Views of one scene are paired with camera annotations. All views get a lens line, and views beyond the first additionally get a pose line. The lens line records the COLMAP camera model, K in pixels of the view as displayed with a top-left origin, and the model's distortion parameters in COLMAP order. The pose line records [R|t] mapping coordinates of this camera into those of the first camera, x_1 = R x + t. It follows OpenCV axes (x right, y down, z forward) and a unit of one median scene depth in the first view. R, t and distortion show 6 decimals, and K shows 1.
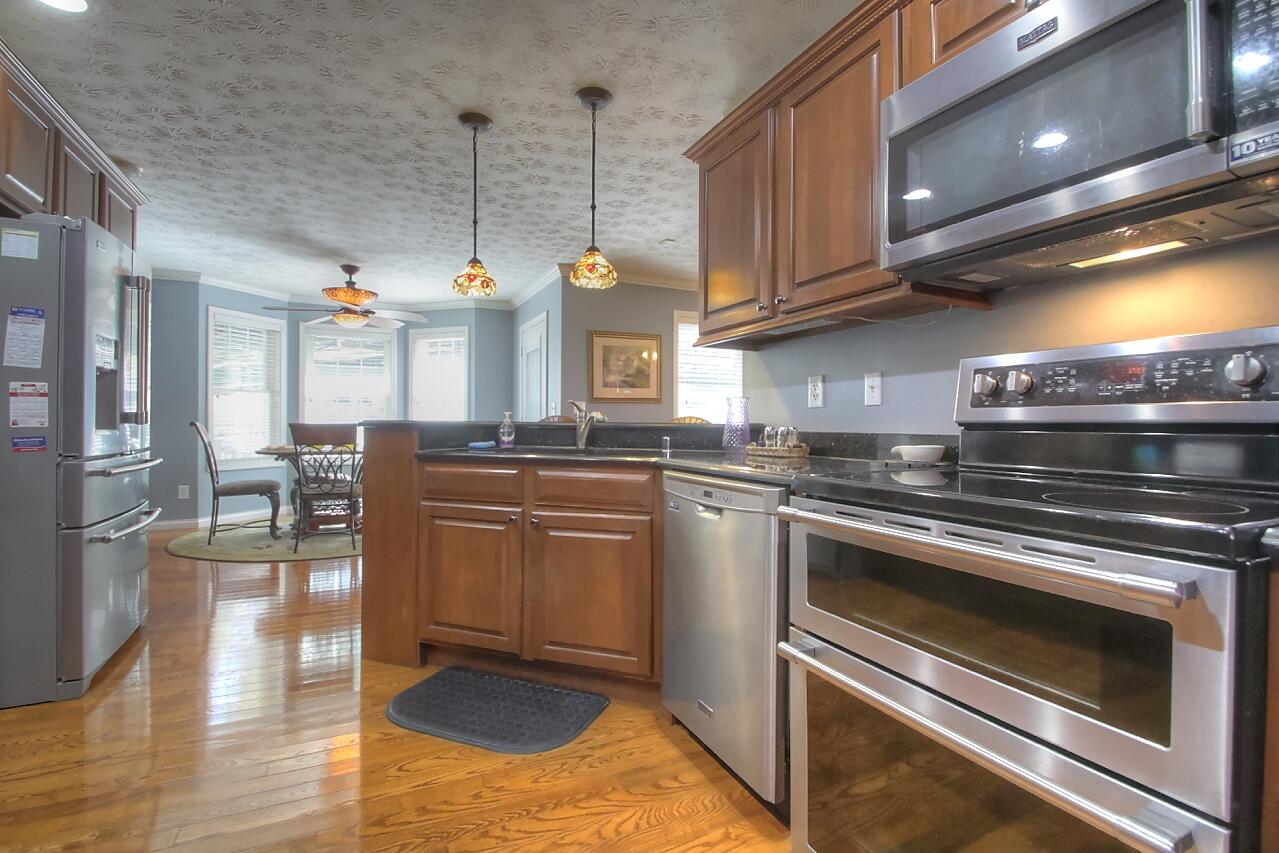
lens RADIAL K [[591.5, 0, 646.9], [0, 591.5, 424.5], [0, 0, 1]] dist [-0.002669, -0.009472]
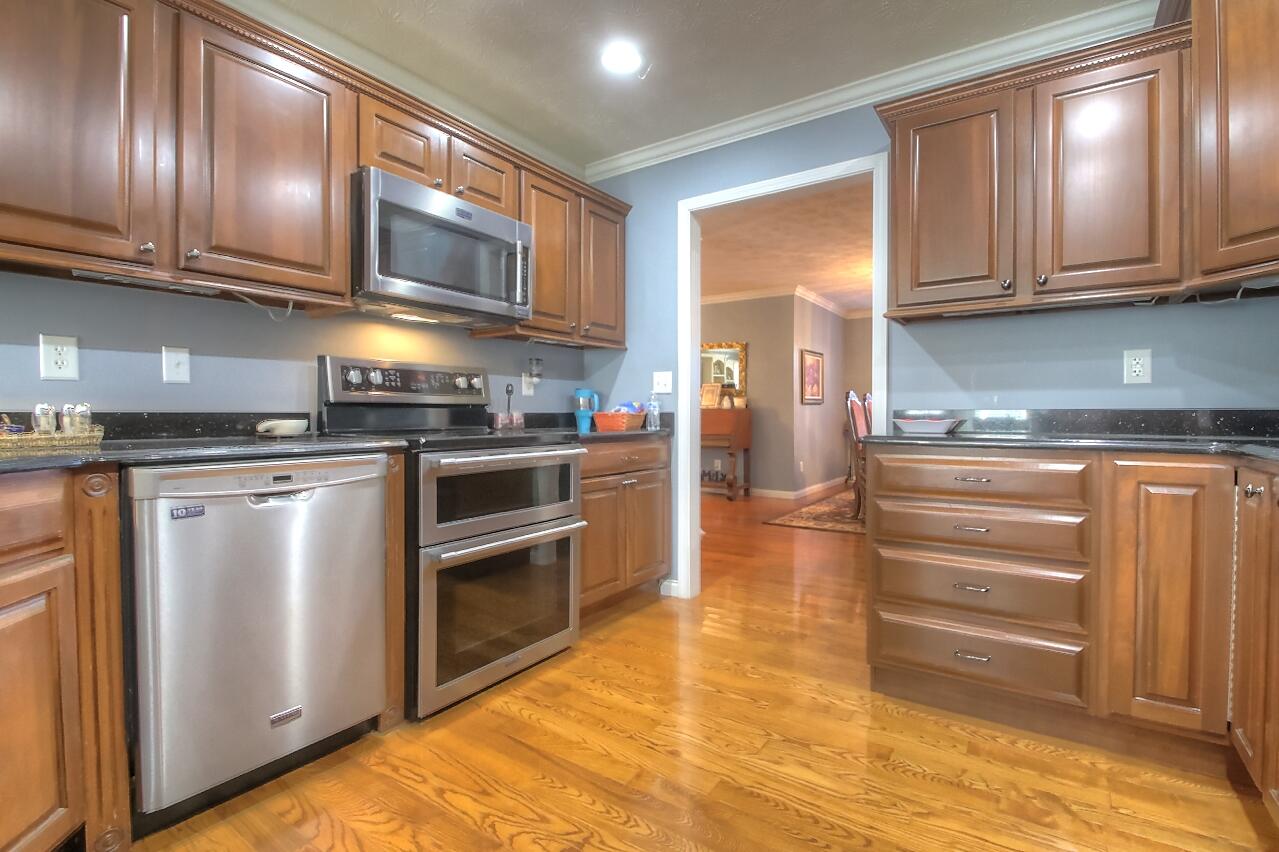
lens RADIAL K [[591.5, 0, 639.8], [0, 591.5, 418.6], [0, 0, 1]] dist [-0.002669, -0.009472]
pose [[-0.489987, -0.012600, 0.871639, -1.091479], [0.000719, 0.999889, 0.014858, 0.016670], [-0.871729, 0.007907, -0.489924, 1.117812]]
